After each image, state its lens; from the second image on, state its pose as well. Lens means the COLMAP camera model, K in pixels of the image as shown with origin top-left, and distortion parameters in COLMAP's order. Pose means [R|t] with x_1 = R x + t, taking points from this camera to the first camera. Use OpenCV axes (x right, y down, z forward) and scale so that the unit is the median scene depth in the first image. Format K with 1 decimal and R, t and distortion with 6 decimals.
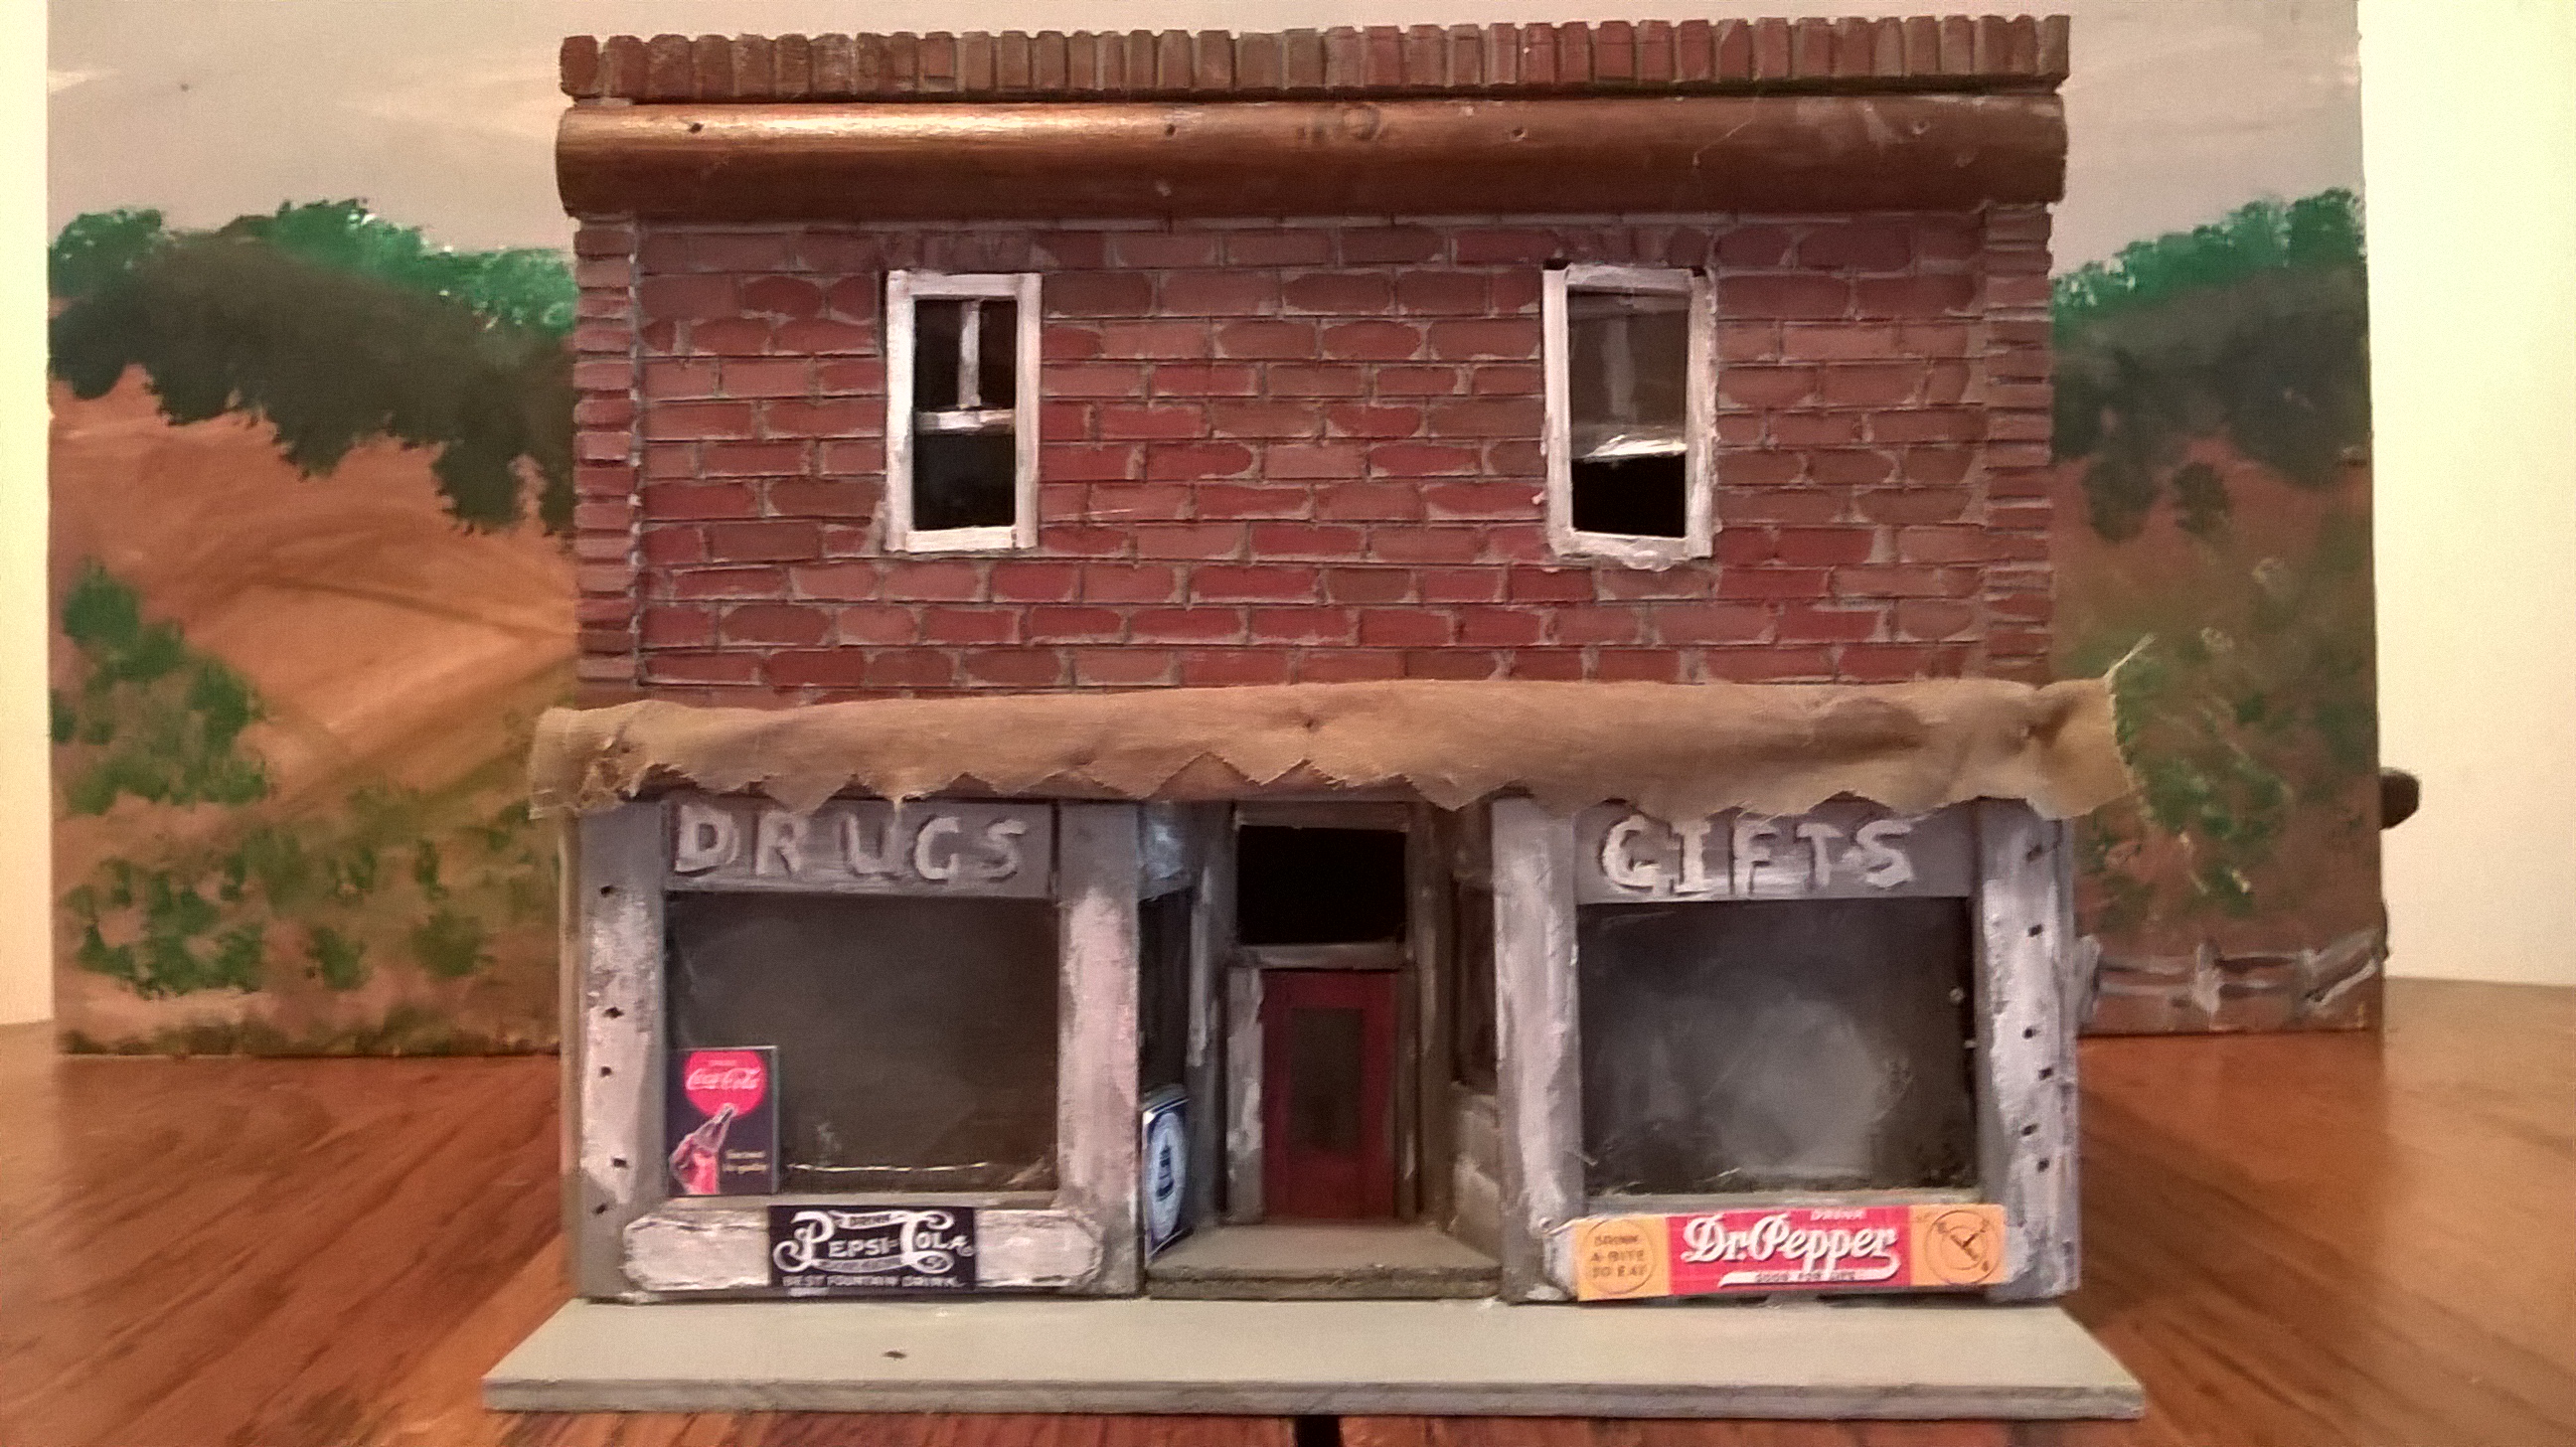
lens RADIAL K [[2236.4, 0, 1231.4], [0, 2236.4, 745.2], [0, 0, 1]] dist [0.026197, -0.156239]
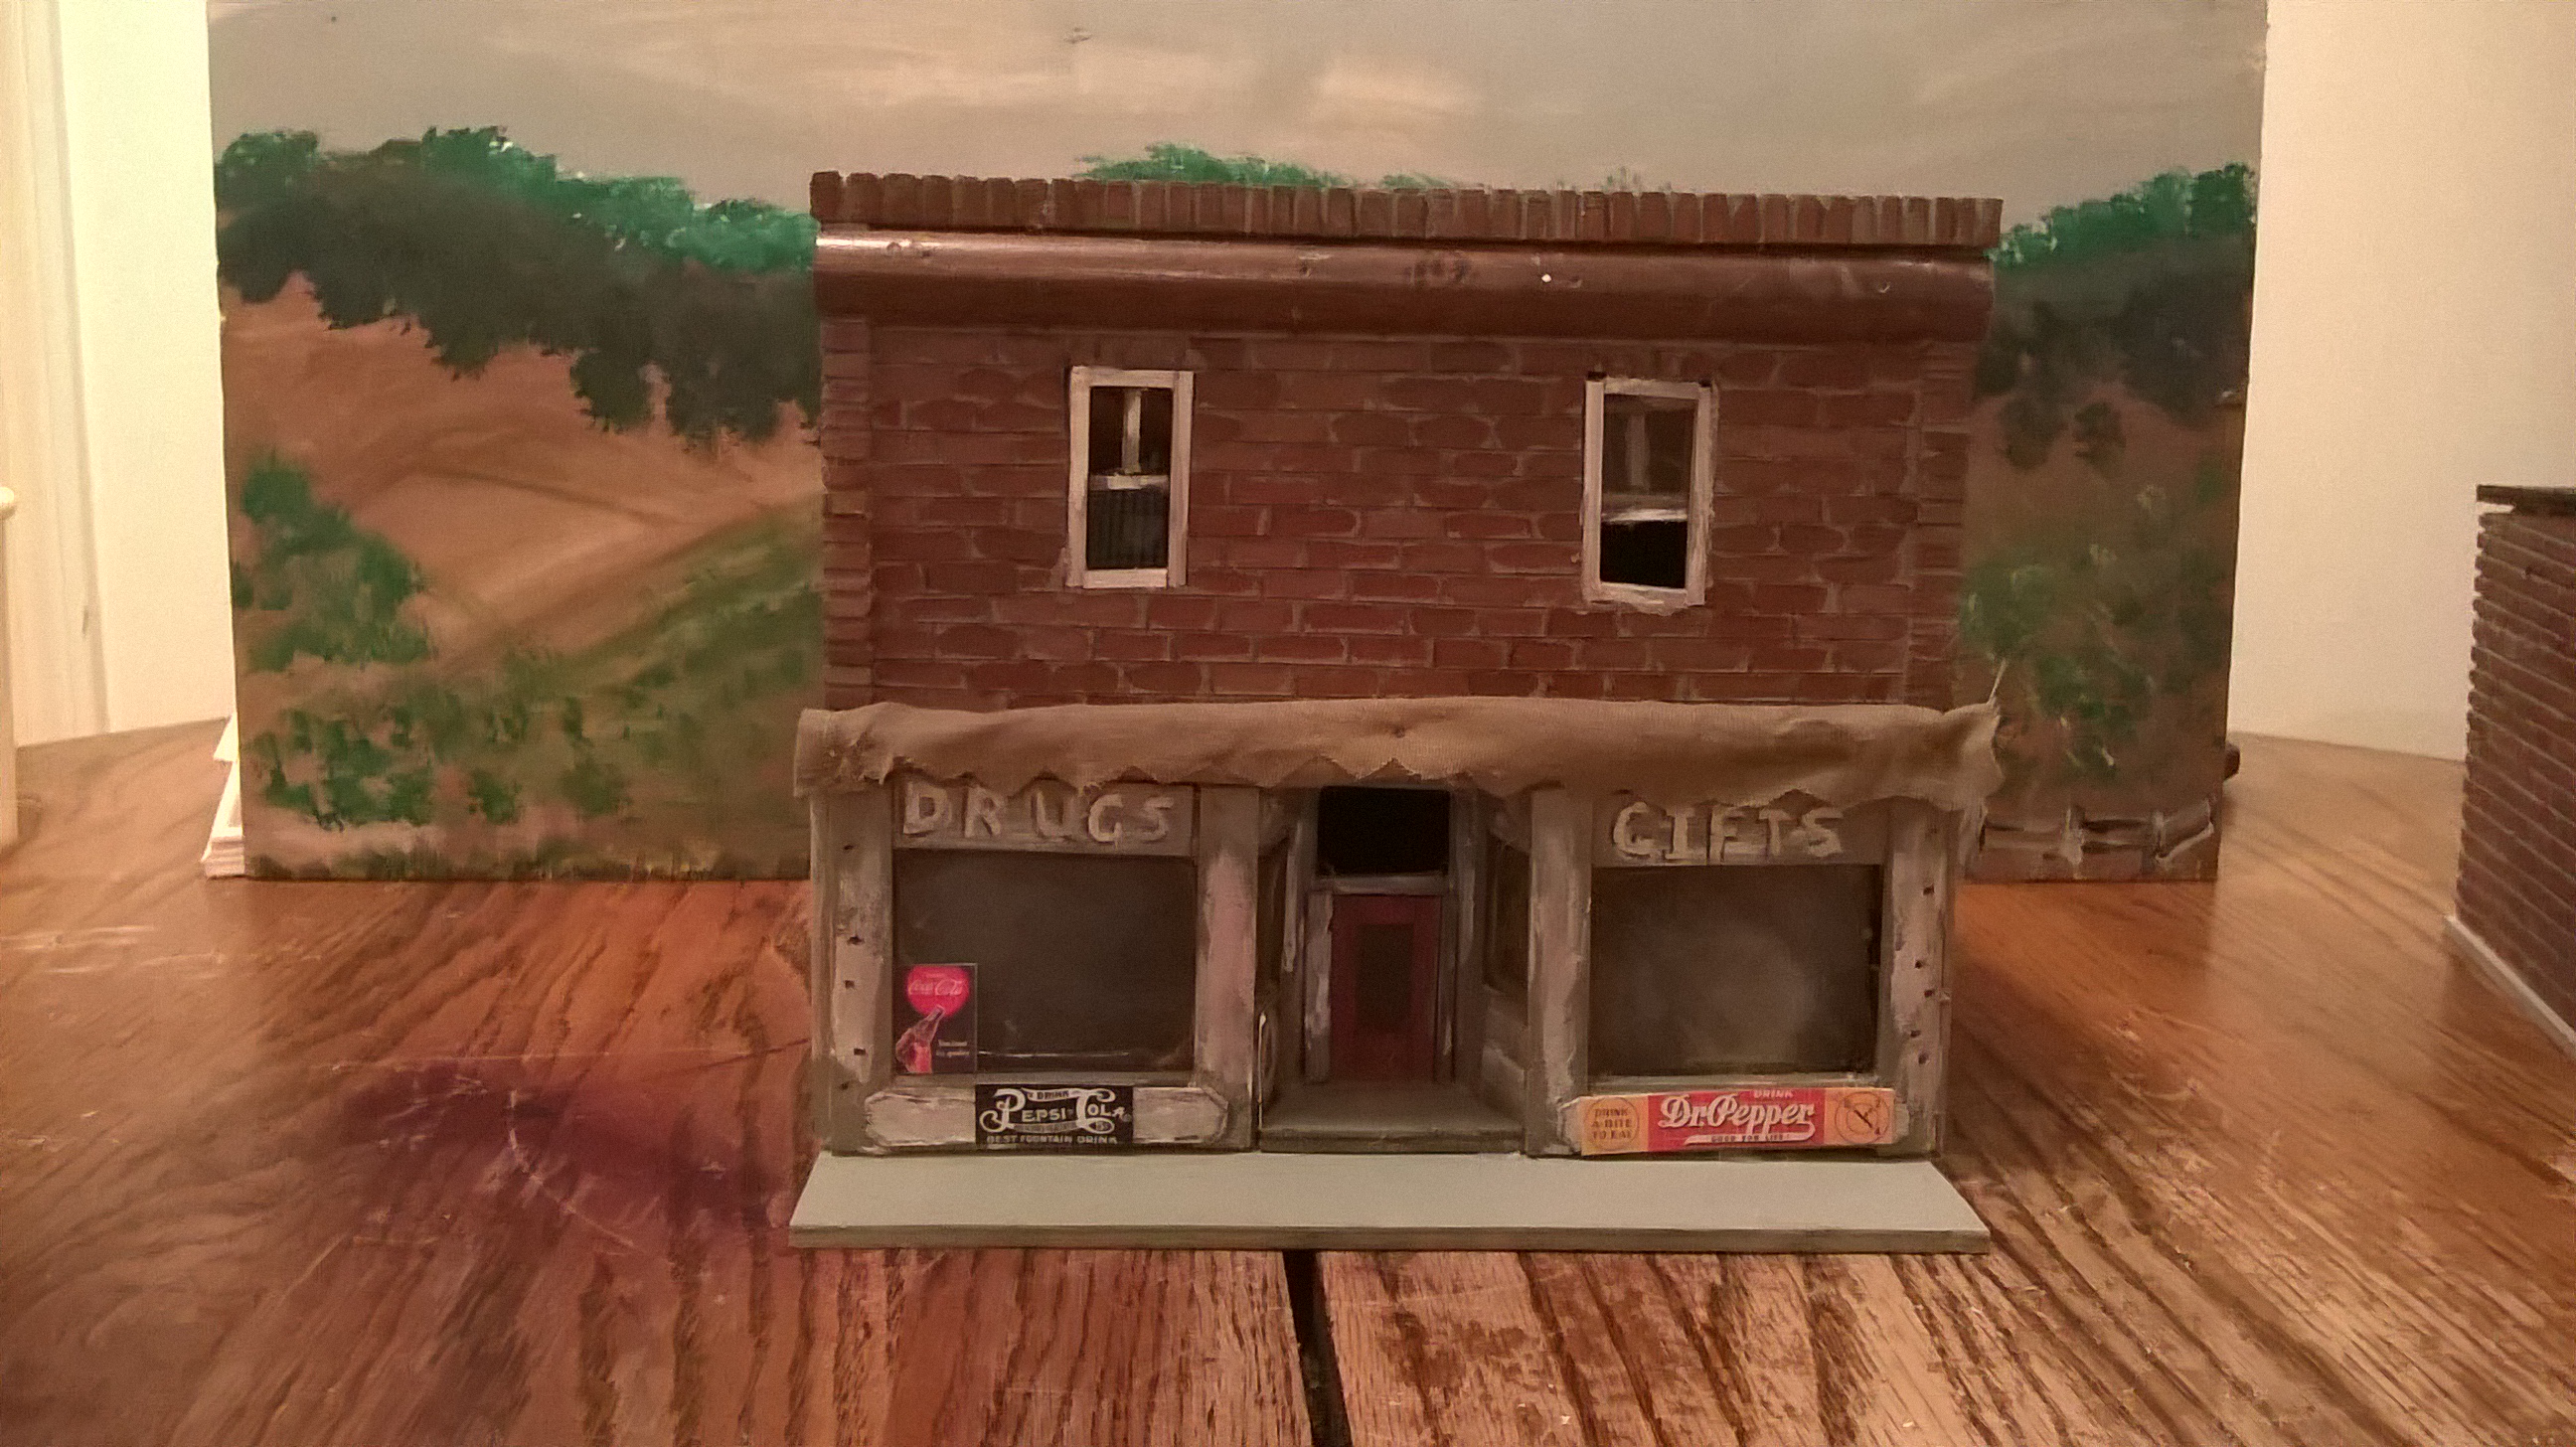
lens RADIAL K [[2236.4, 0, 1250.6], [0, 2236.4, 745.4], [0, 0, 1]] dist [0.026197, -0.156239]
pose [[0.998815, 0.015225, 0.046215, -0.062334], [-0.021606, 0.989791, 0.140881, -0.104595], [-0.043598, -0.141712, 0.988947, -0.165044]]
